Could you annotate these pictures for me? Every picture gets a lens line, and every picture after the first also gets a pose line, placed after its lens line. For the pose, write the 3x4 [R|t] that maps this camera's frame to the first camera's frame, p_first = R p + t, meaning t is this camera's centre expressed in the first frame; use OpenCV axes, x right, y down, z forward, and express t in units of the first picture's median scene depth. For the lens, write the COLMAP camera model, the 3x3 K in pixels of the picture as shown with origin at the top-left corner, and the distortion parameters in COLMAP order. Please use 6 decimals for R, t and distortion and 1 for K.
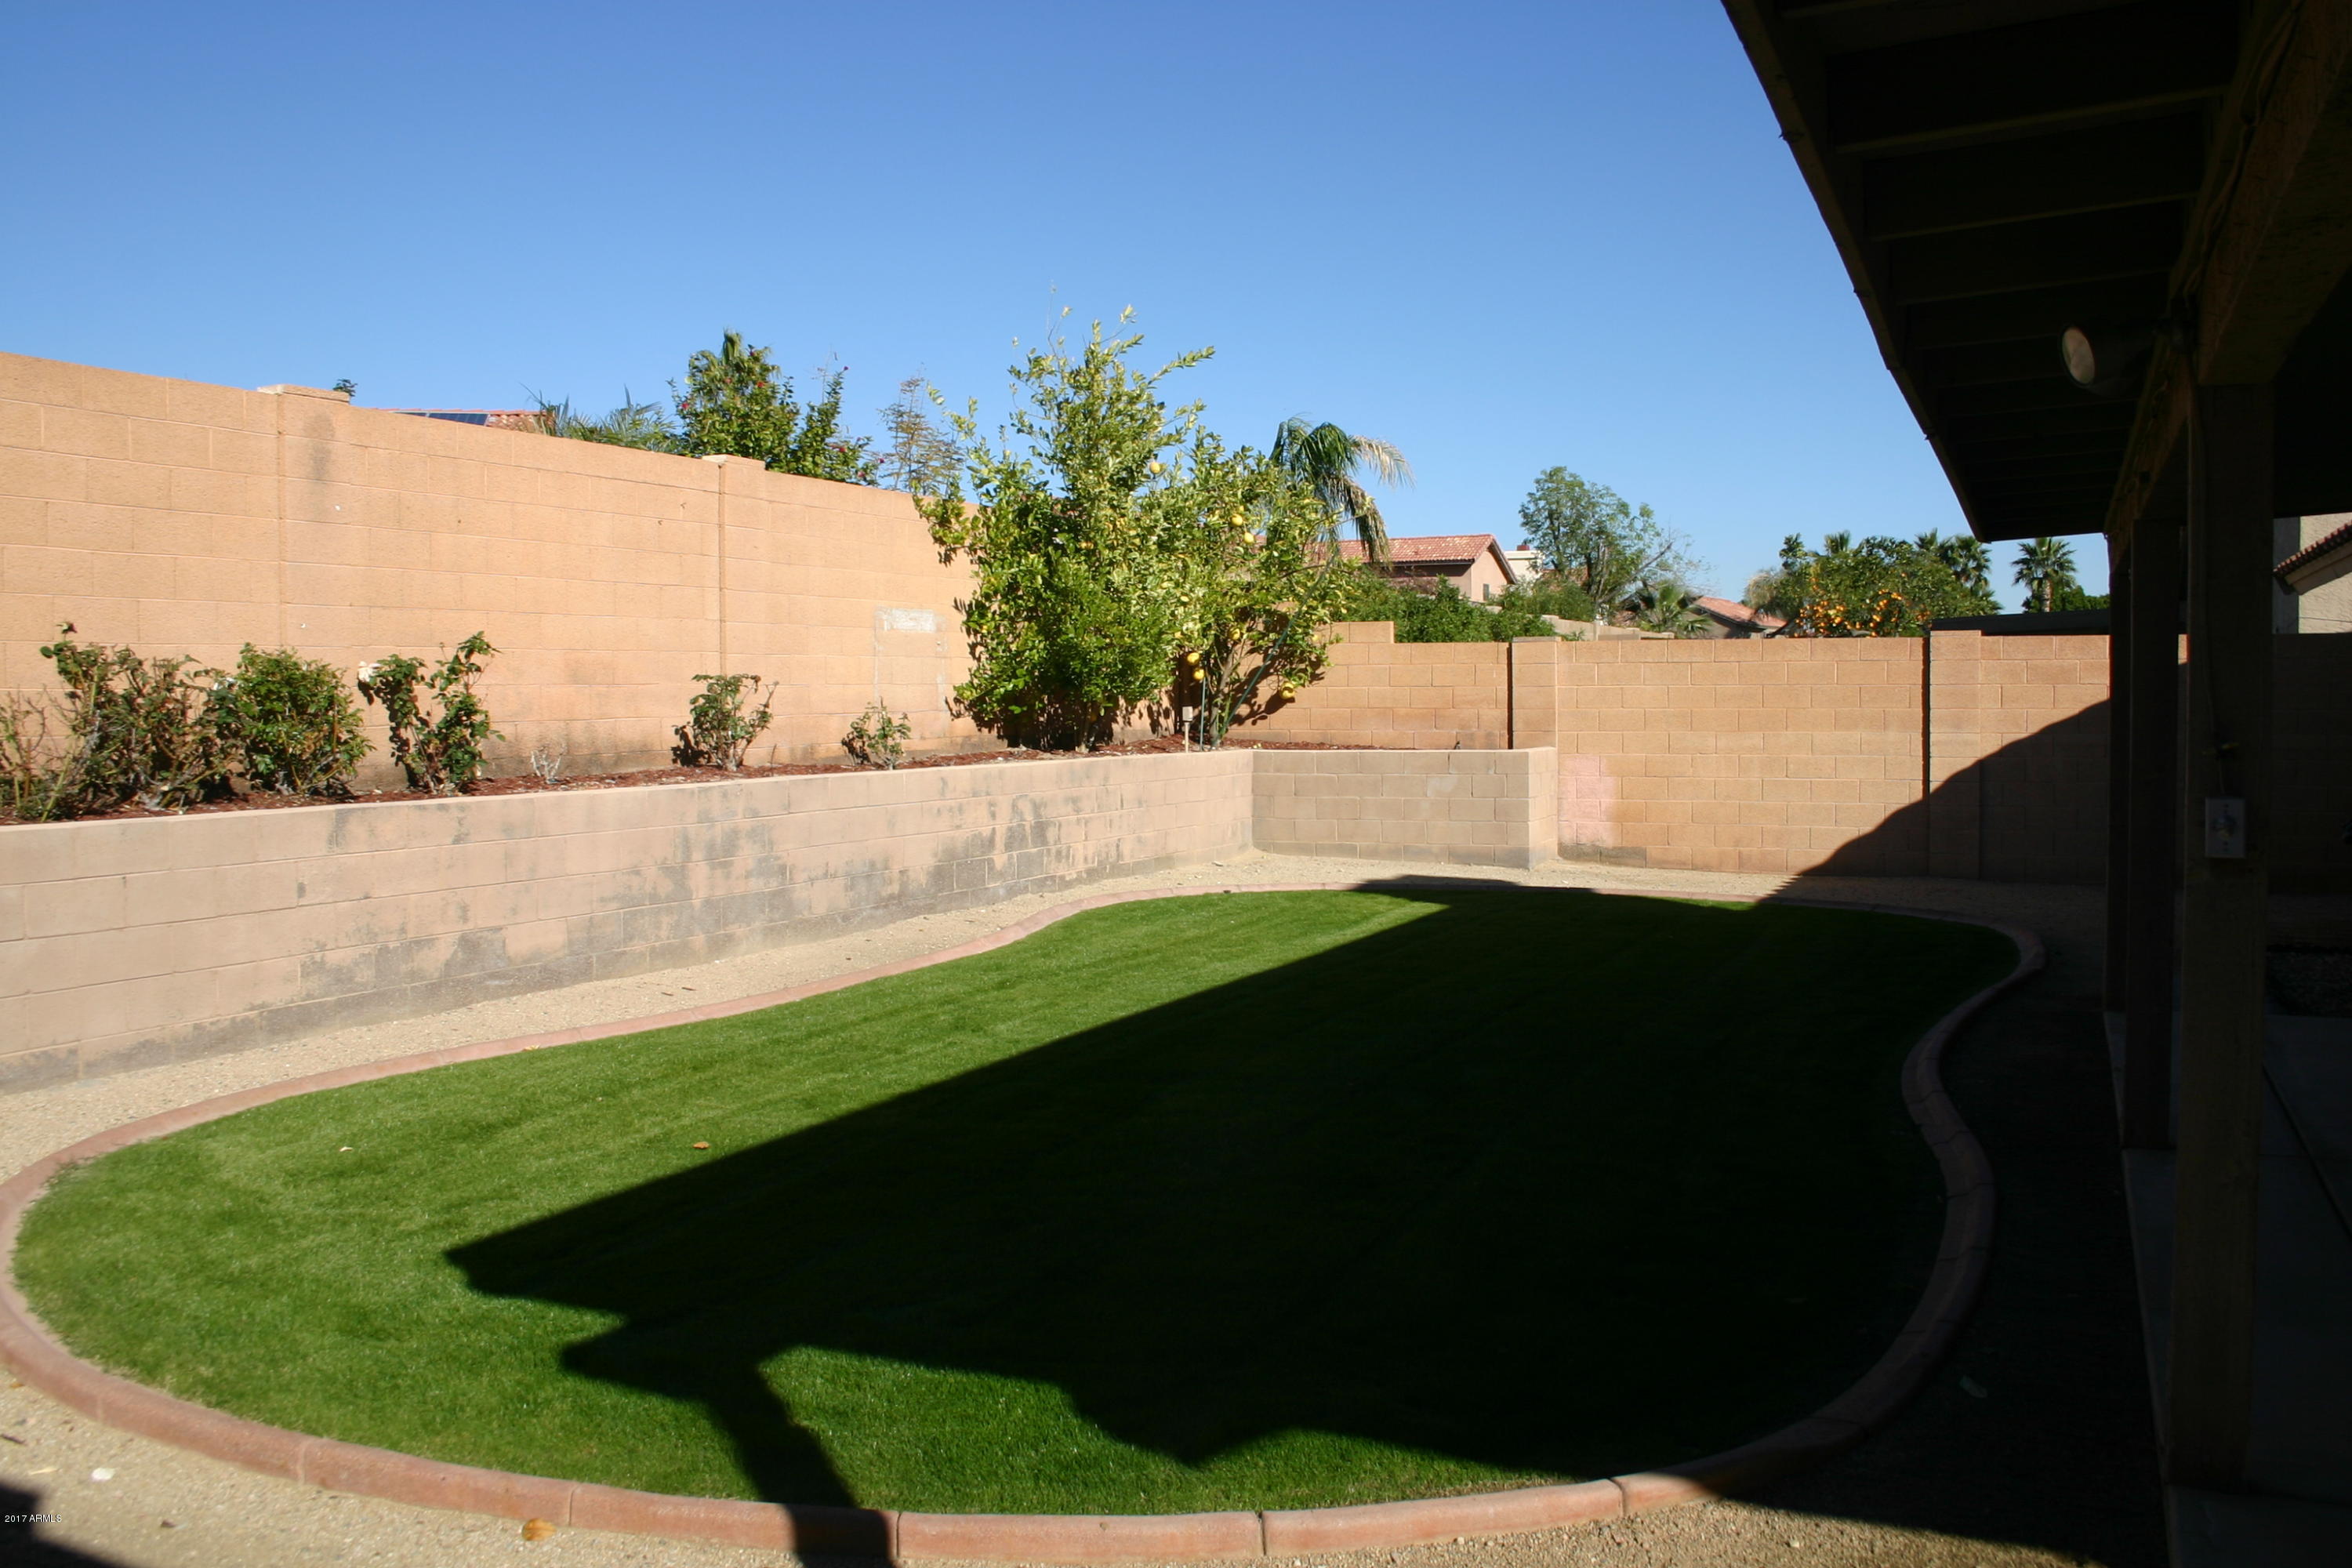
lens RADIAL K [[1936.0, 0, 1186.5], [0, 1936.0, 800.4], [0, 0, 1]] dist [-0.142085, 0.116284]
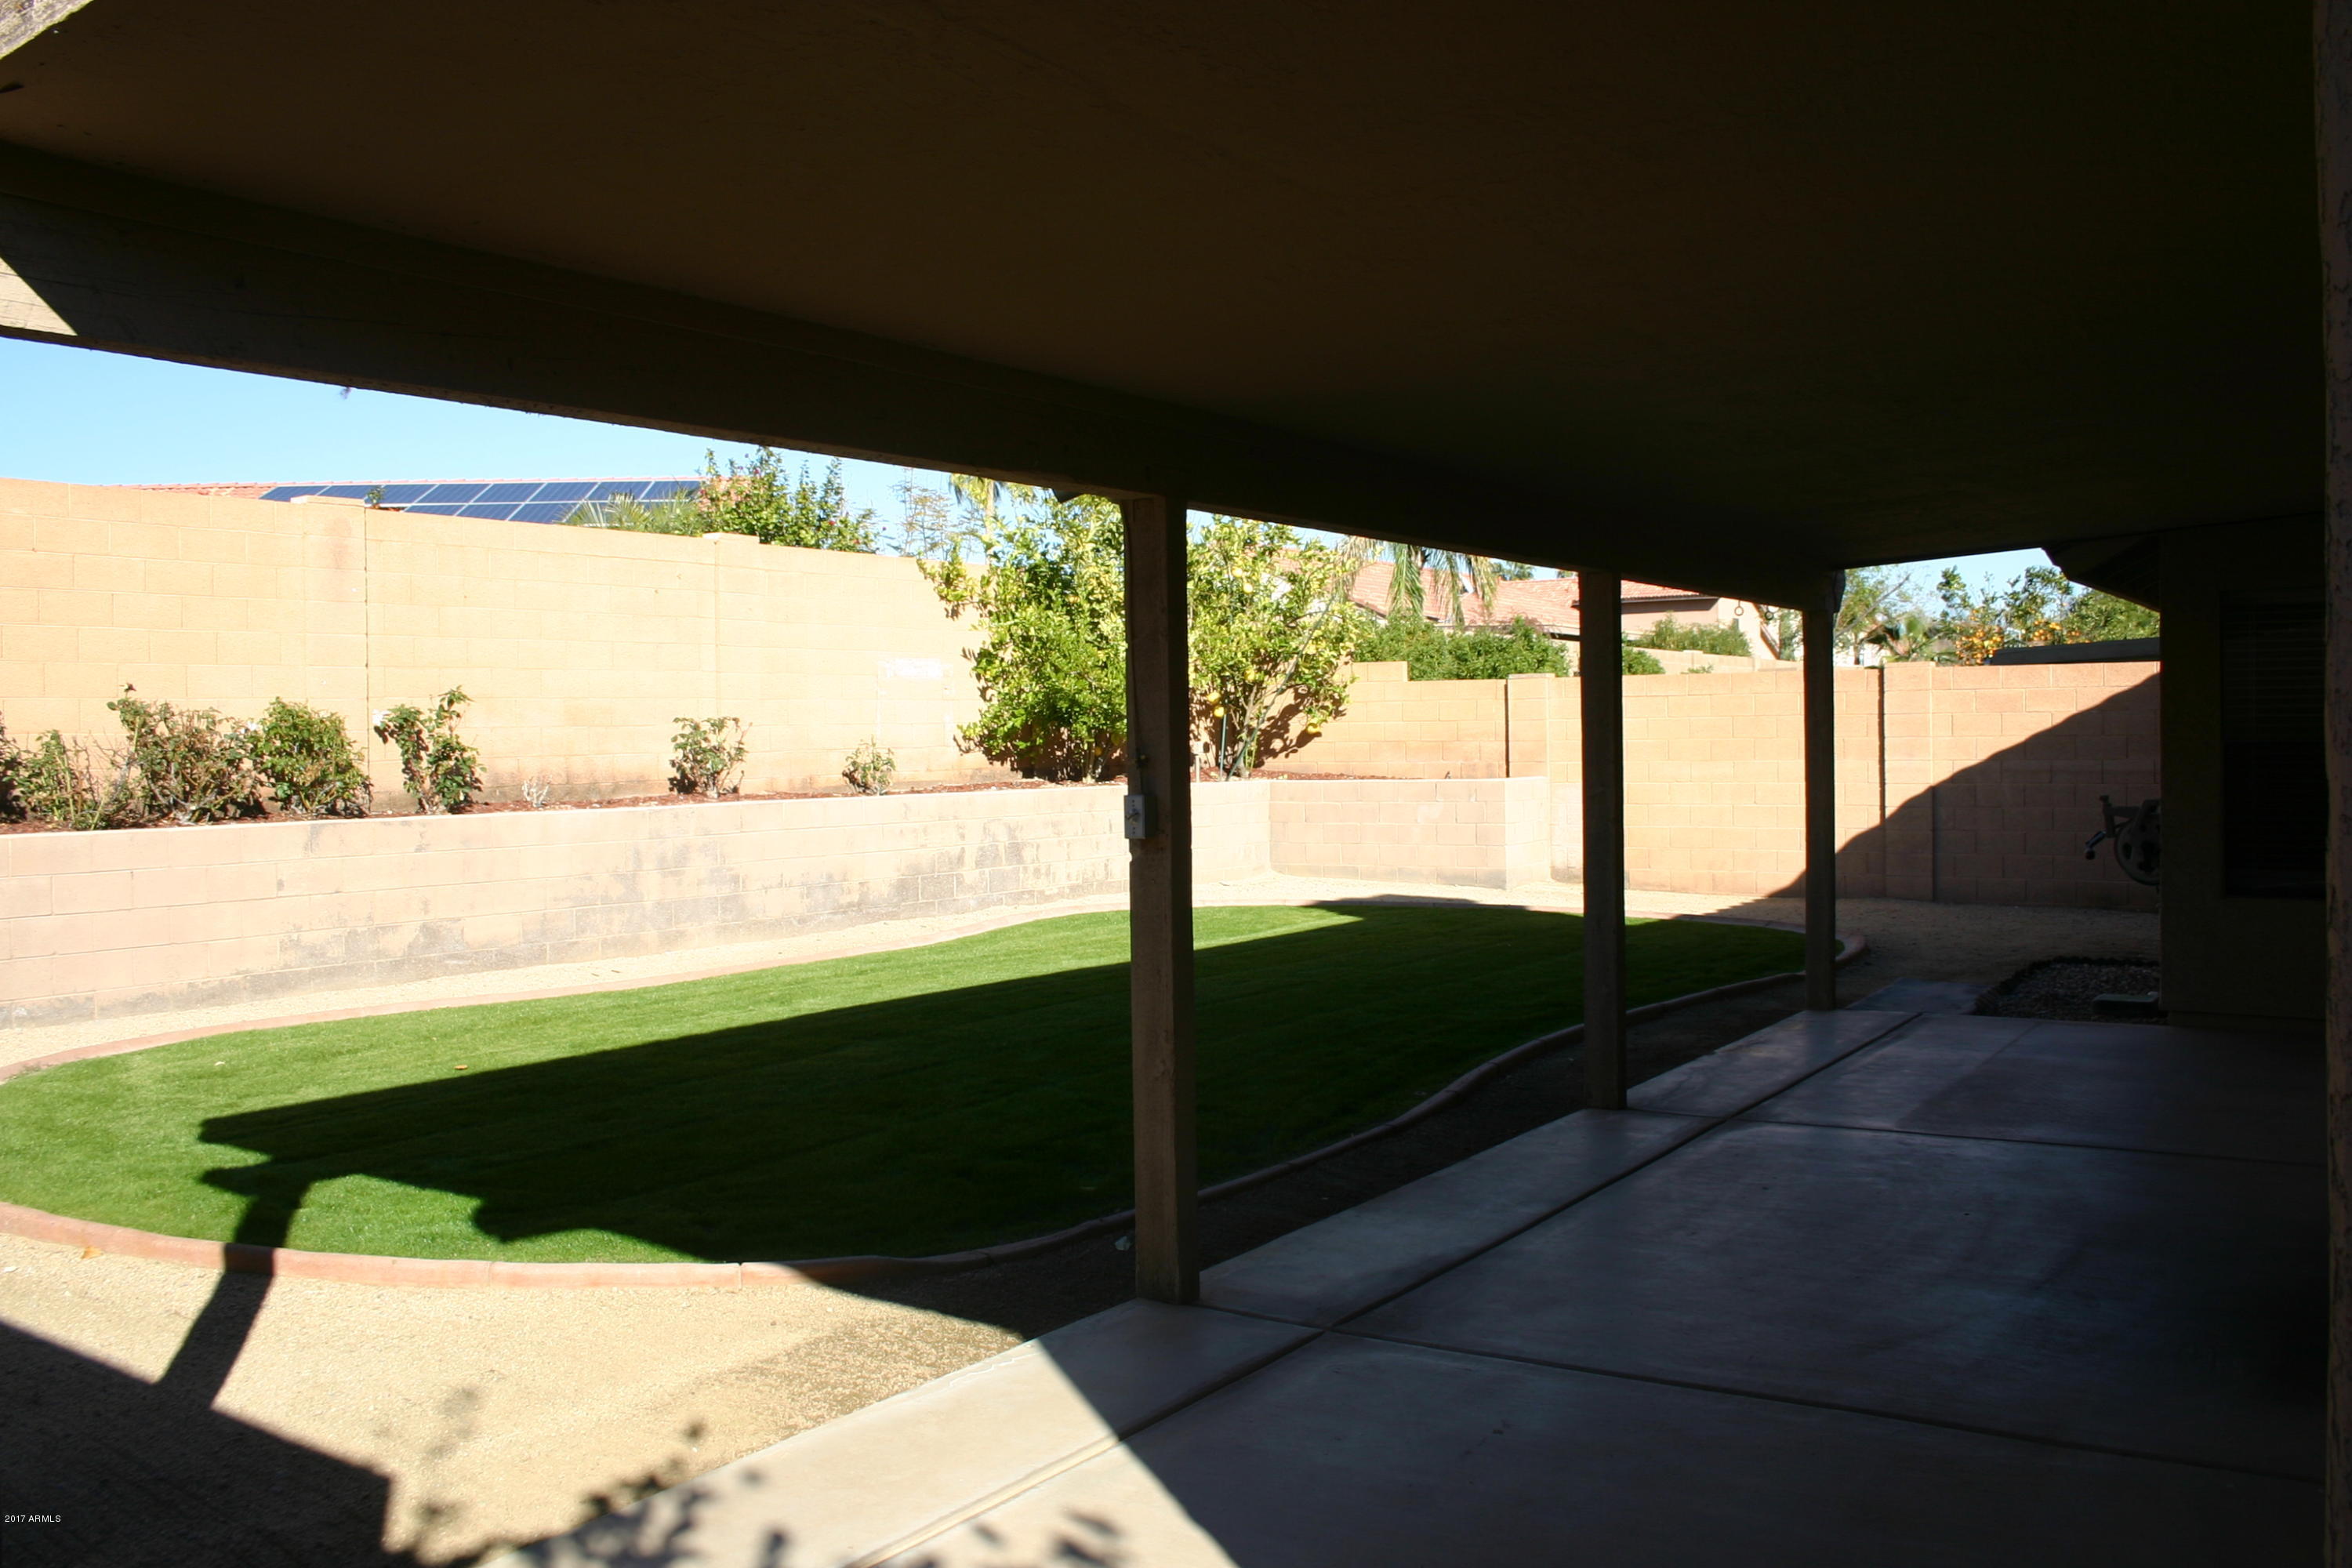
lens RADIAL K [[1936.0, 0, 1195.9], [0, 1936.0, 798.9], [0, 0, 1]] dist [-0.142085, 0.116284]
pose [[0.985467, -0.002049, -0.169856, 0.260997], [-0.001310, 0.999806, -0.019661, 0.008609], [0.169864, 0.019598, 0.985273, -0.127549]]
